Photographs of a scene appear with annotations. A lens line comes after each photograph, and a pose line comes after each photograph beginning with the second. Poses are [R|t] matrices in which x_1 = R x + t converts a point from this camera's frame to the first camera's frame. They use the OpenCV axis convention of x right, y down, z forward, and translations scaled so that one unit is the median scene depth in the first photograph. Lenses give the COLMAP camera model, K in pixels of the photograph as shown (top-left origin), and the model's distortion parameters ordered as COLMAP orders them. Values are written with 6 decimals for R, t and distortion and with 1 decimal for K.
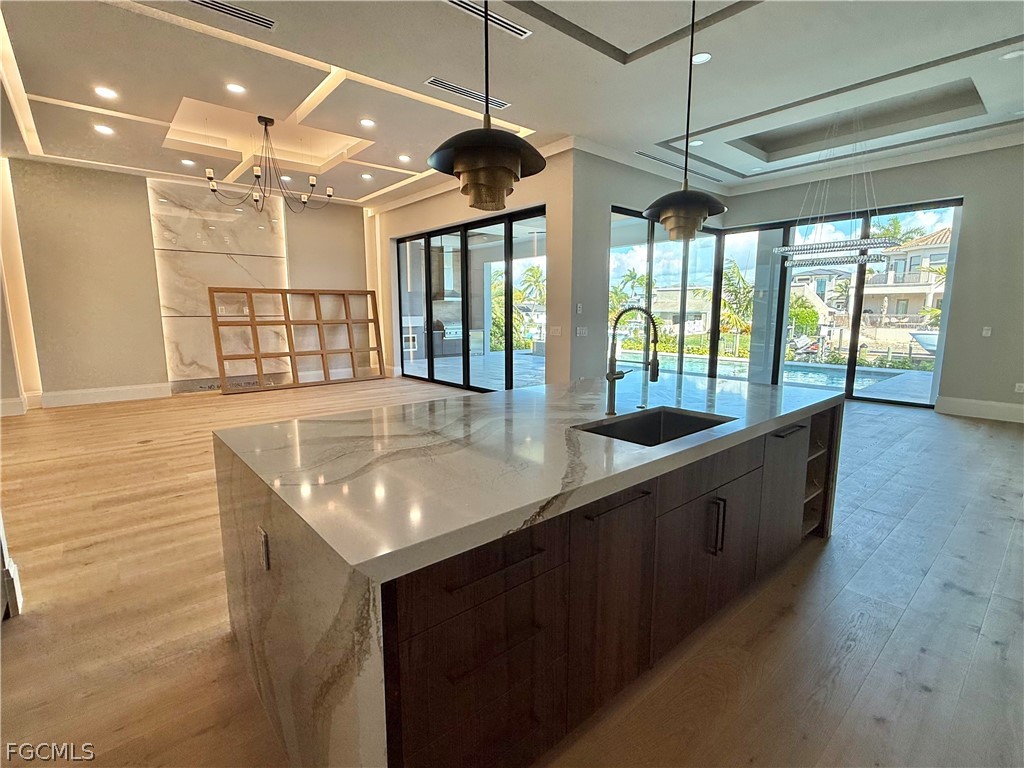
lens RADIAL K [[482.0, 0, 513.4], [0, 482.0, 386.1], [0, 0, 1]] dist [0.004529, -0.000545]
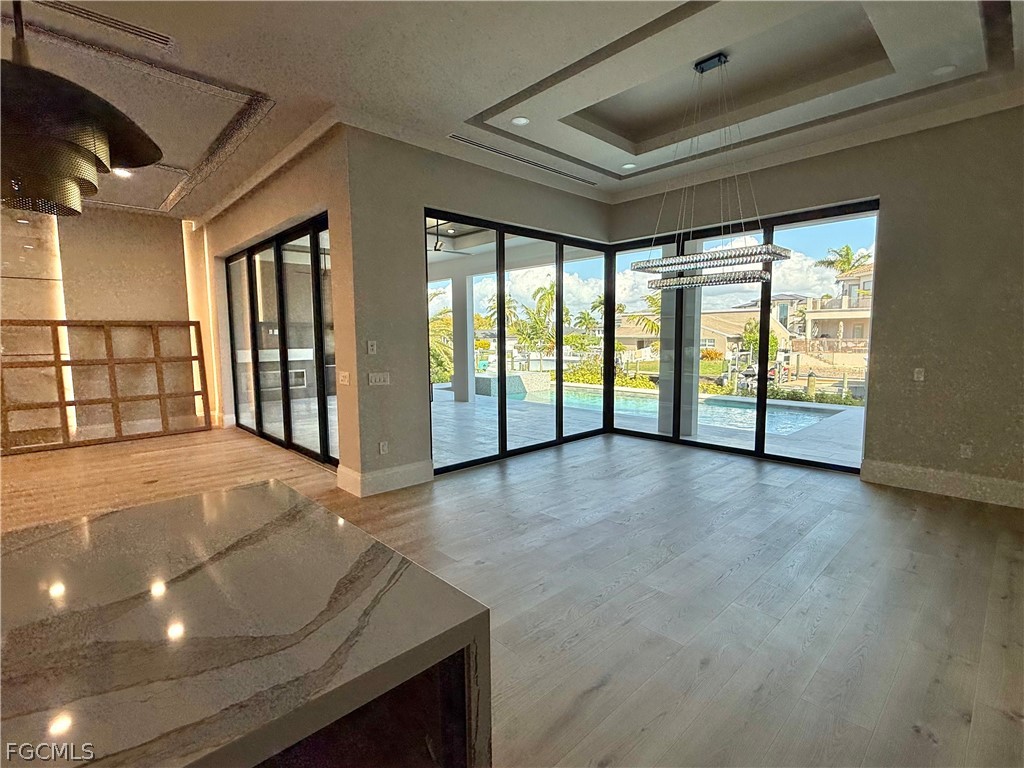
lens RADIAL K [[482.0, 0, 513.4], [0, 482.0, 386.1], [0, 0, 1]] dist [0.004529, -0.000545]
pose [[0.998912, -0.012065, 0.045041, 0.199011], [0.014403, 0.998546, -0.051955, -0.039821], [-0.044348, 0.052547, 0.997633, 0.177701]]
